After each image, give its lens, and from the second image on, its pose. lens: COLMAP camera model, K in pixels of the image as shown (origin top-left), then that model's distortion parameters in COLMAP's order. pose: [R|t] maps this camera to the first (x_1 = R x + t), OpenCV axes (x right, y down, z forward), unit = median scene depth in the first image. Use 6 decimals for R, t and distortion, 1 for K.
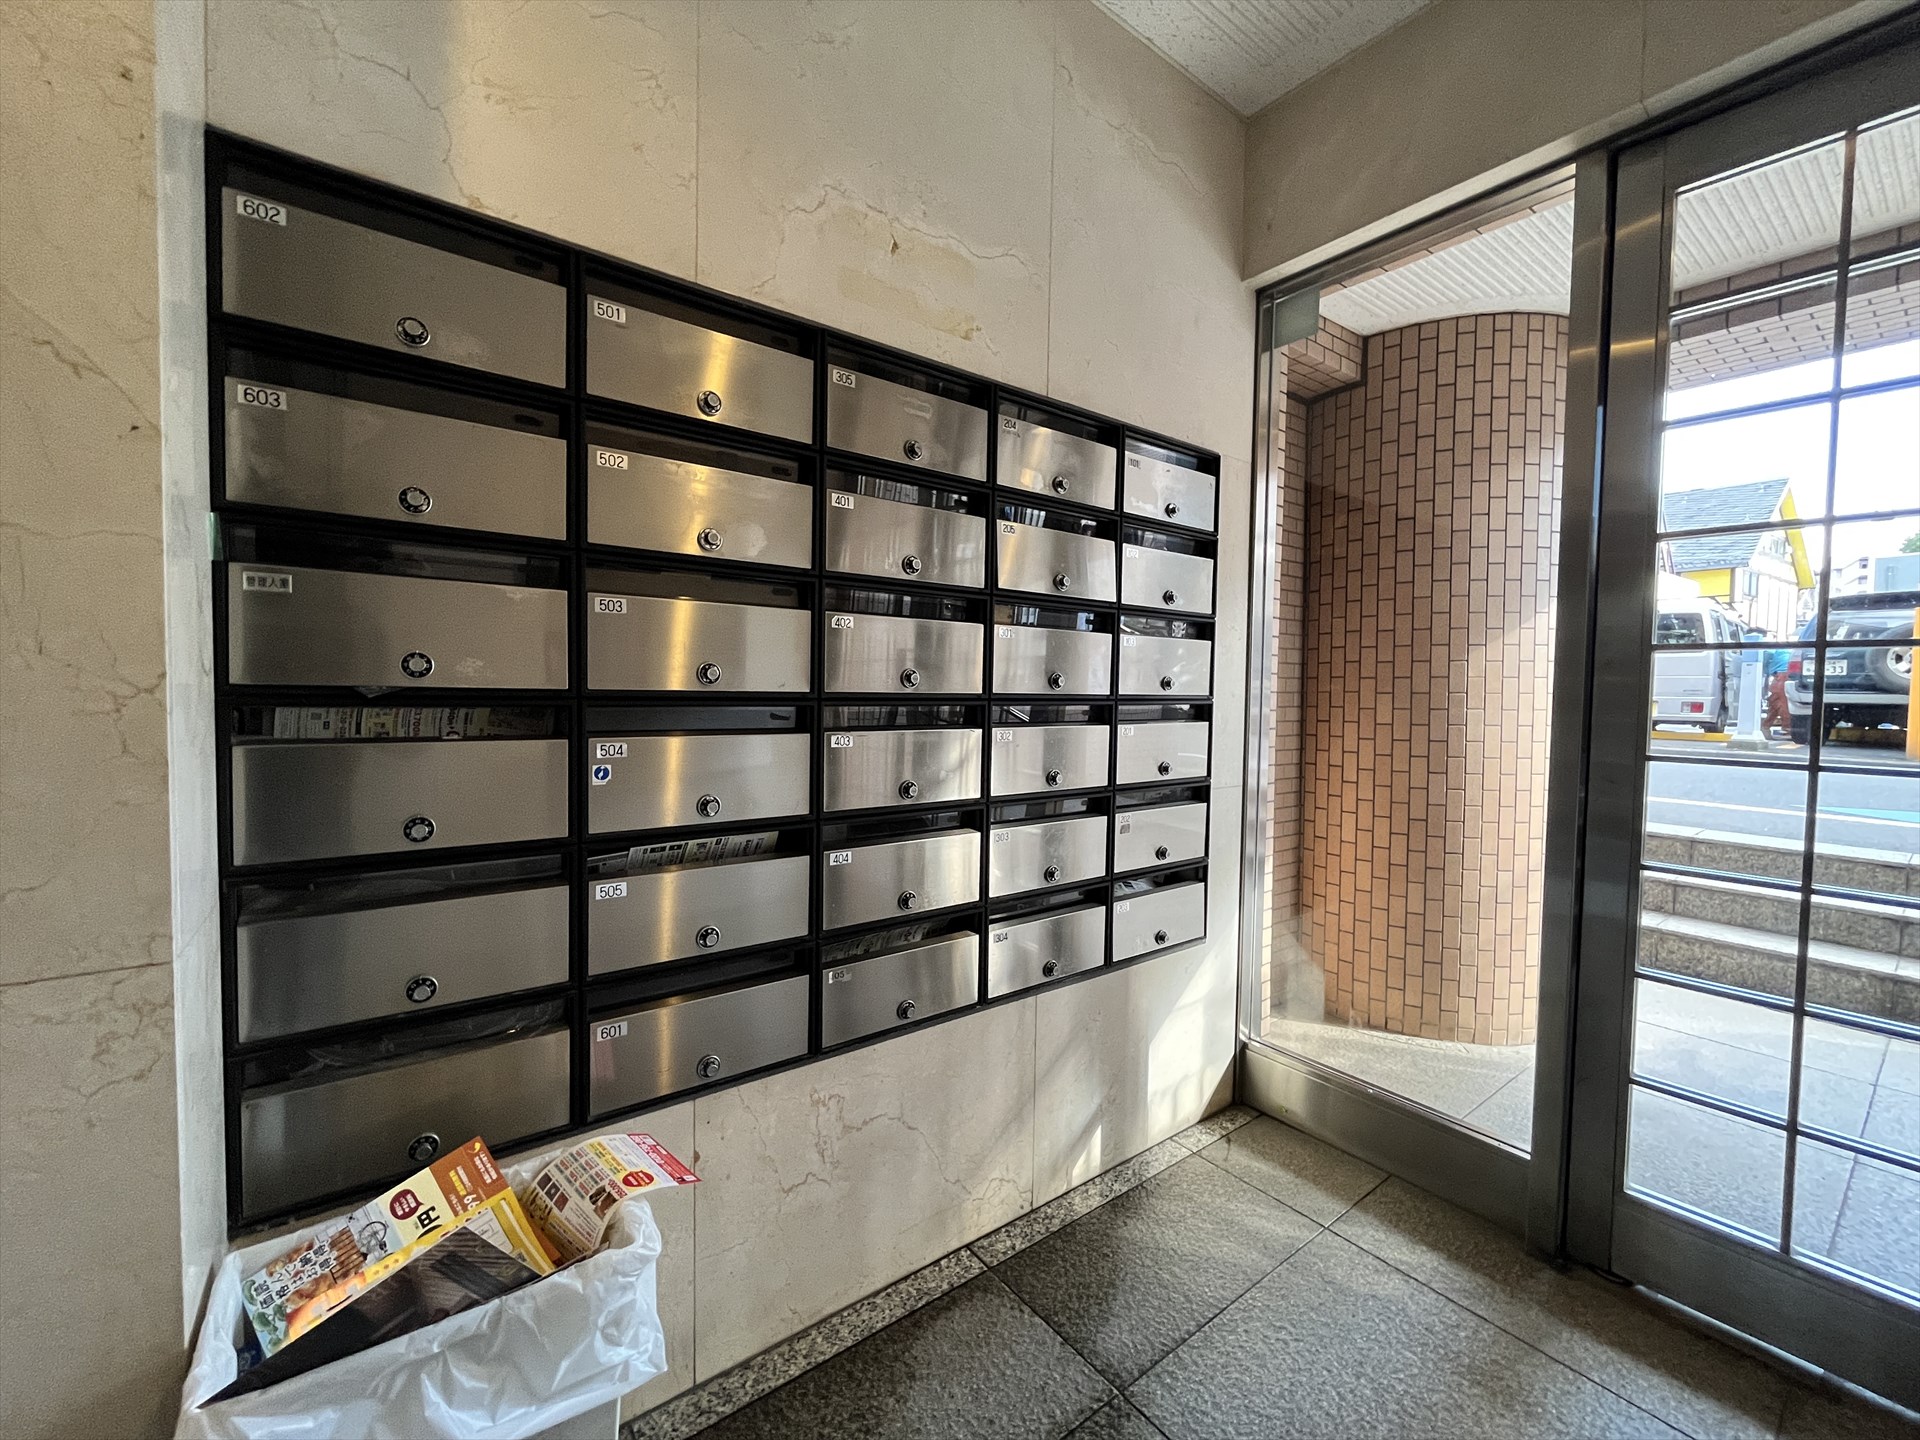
lens RADIAL K [[783.7, 0, 959.1], [0, 783.7, 716.9], [0, 0, 1]] dist [-0.001730, -0.000288]
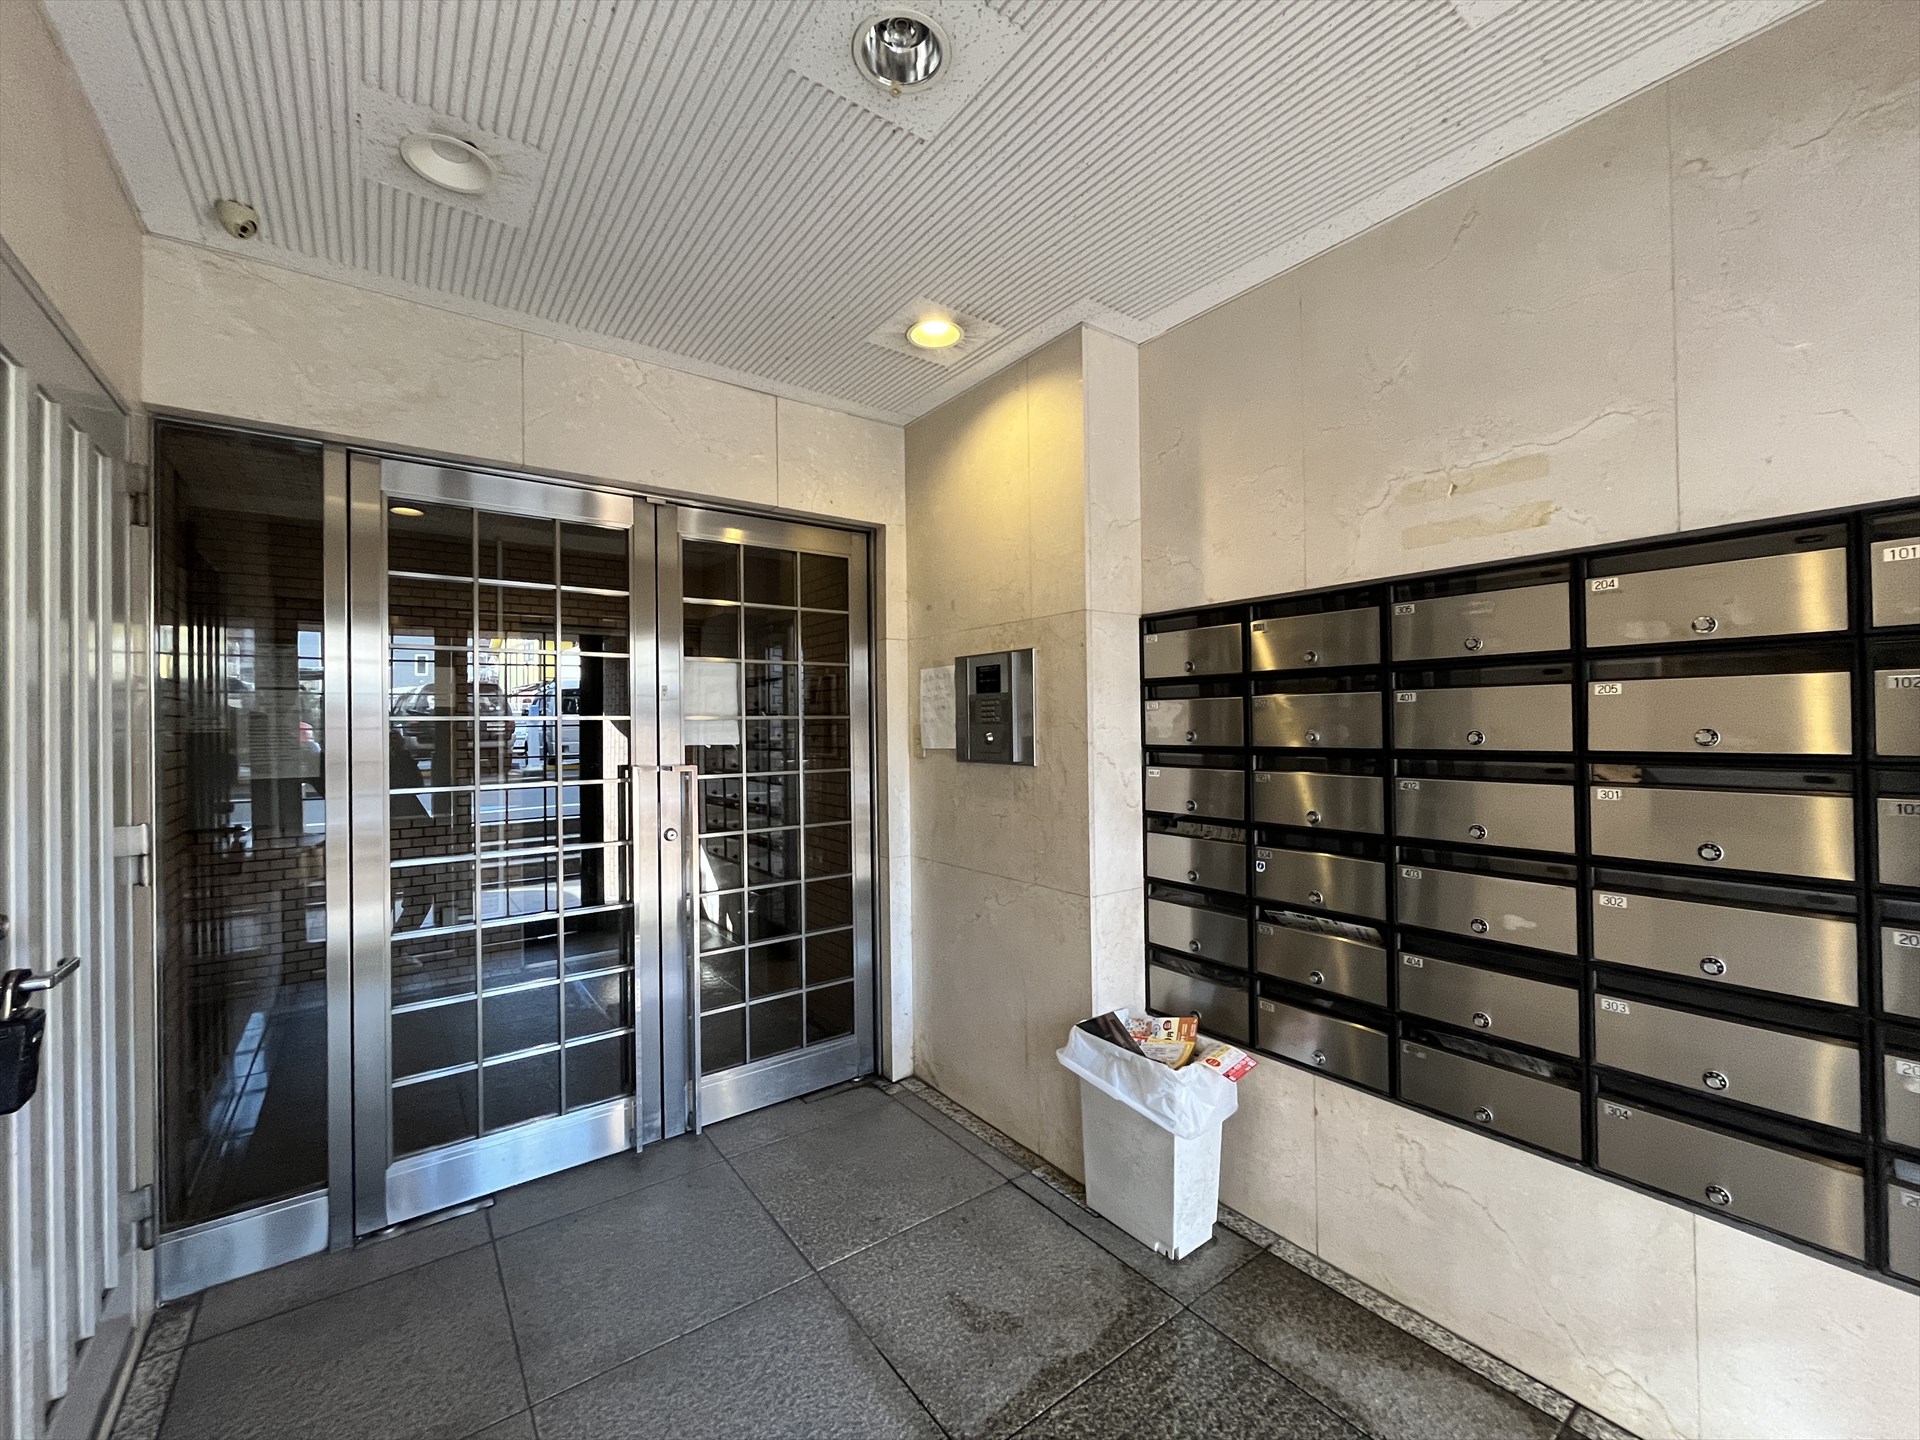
lens RADIAL K [[783.7, 0, 959.1], [0, 783.7, 716.9], [0, 0, 1]] dist [-0.001730, -0.000288]
pose [[-0.010532, -0.024656, -0.999641, 1.133665], [-0.024280, 0.999408, -0.024394, -0.174501], [0.999650, 0.024014, -0.011124, 0.215426]]
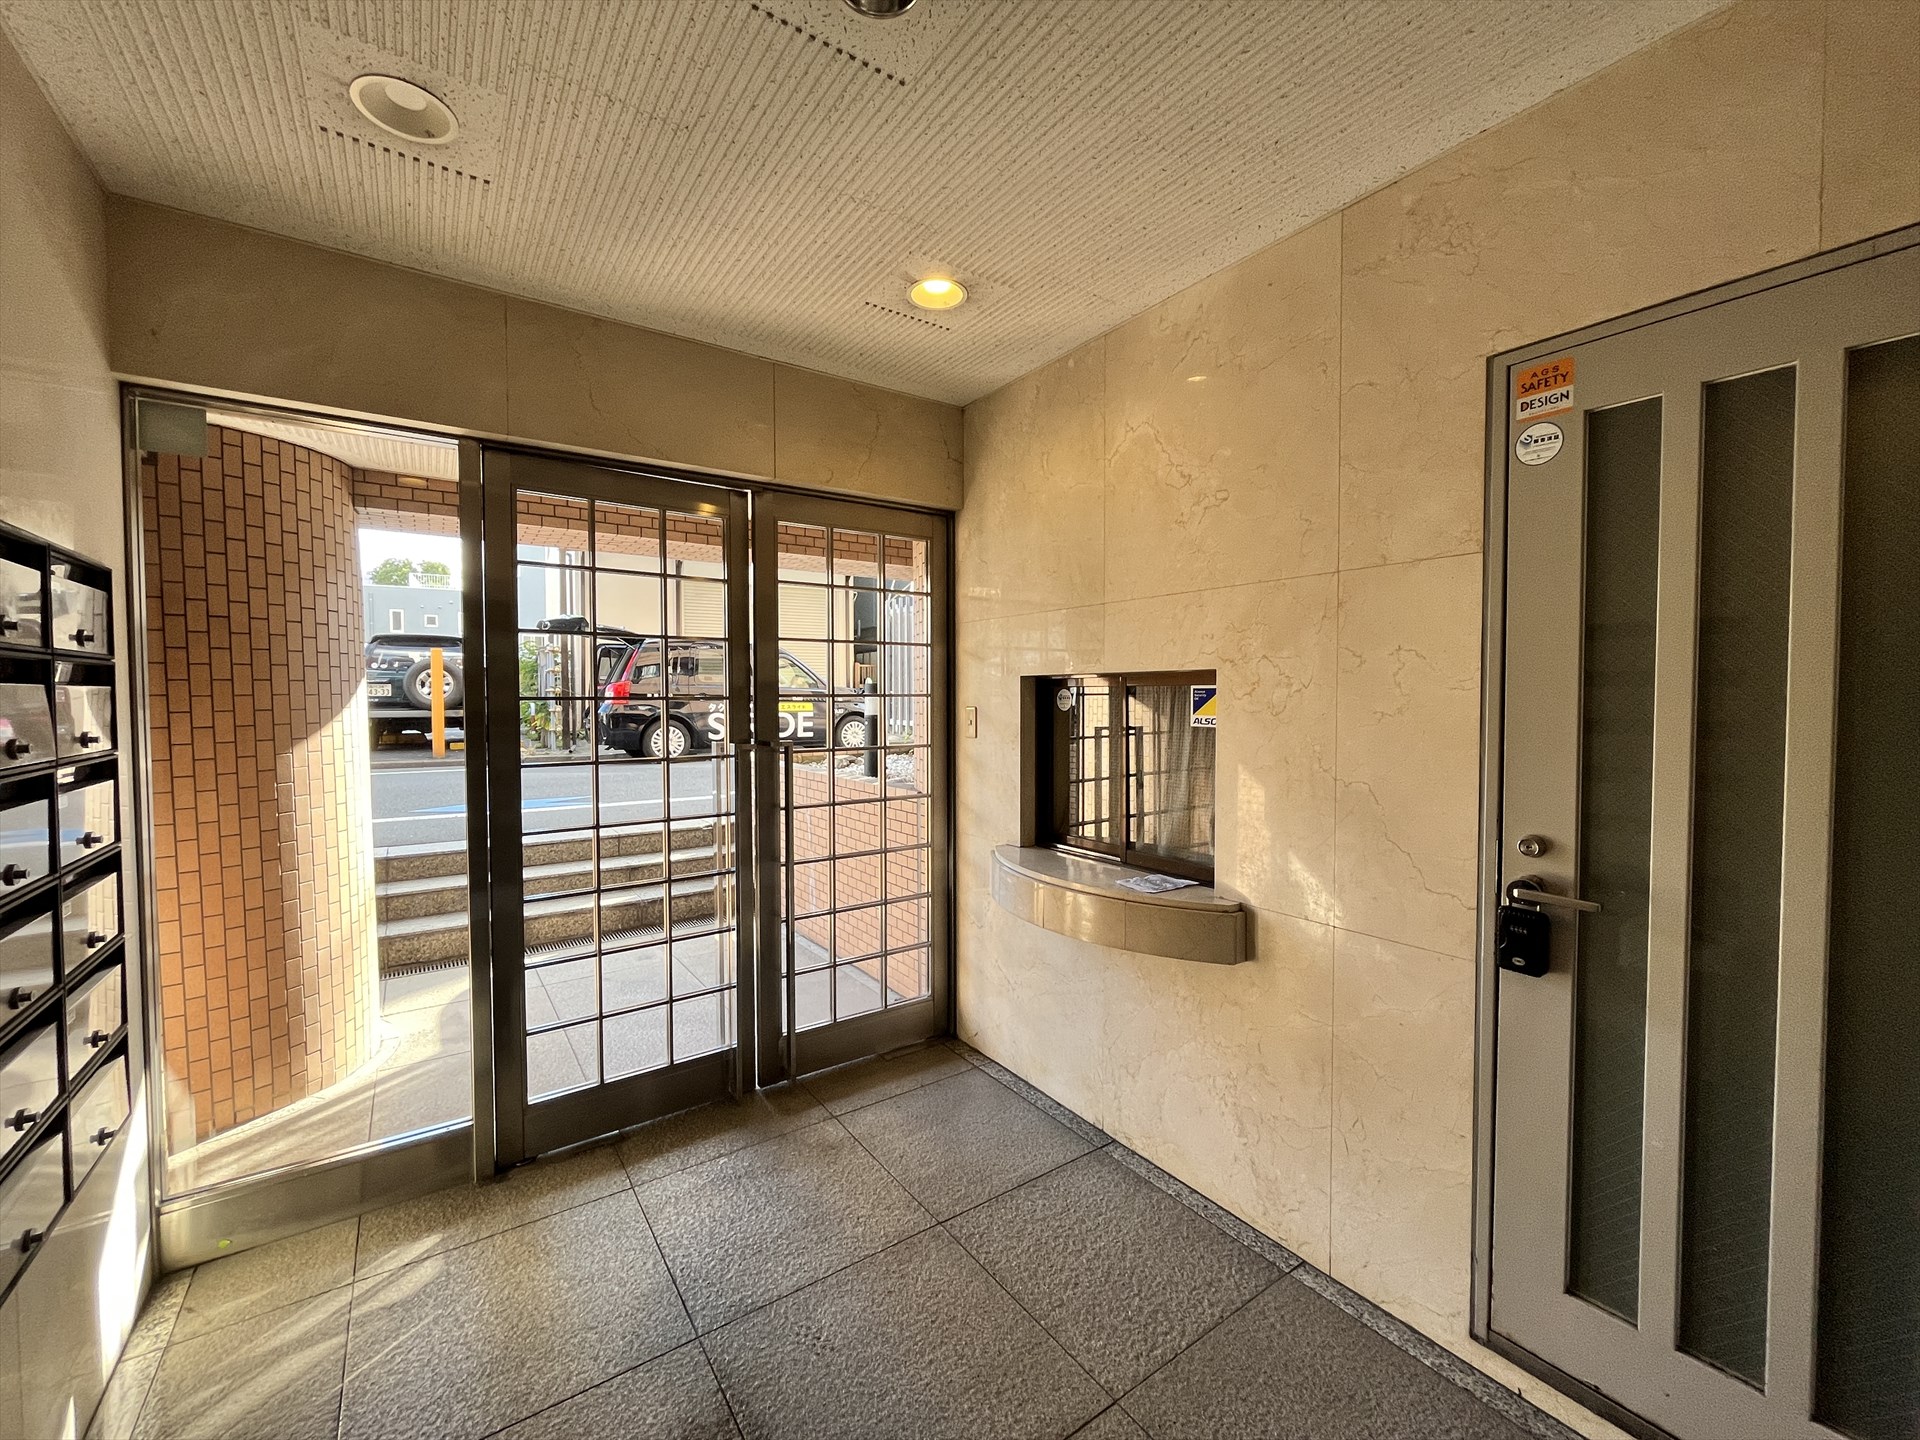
lens RADIAL K [[783.7, 0, 959.1], [0, 783.7, 716.9], [0, 0, 1]] dist [-0.001730, -0.000288]
pose [[0.041708, -0.048359, 0.997959, -0.681735], [0.040998, 0.998070, 0.046651, -0.226780], [-0.998288, 0.038968, 0.043610, 0.022247]]
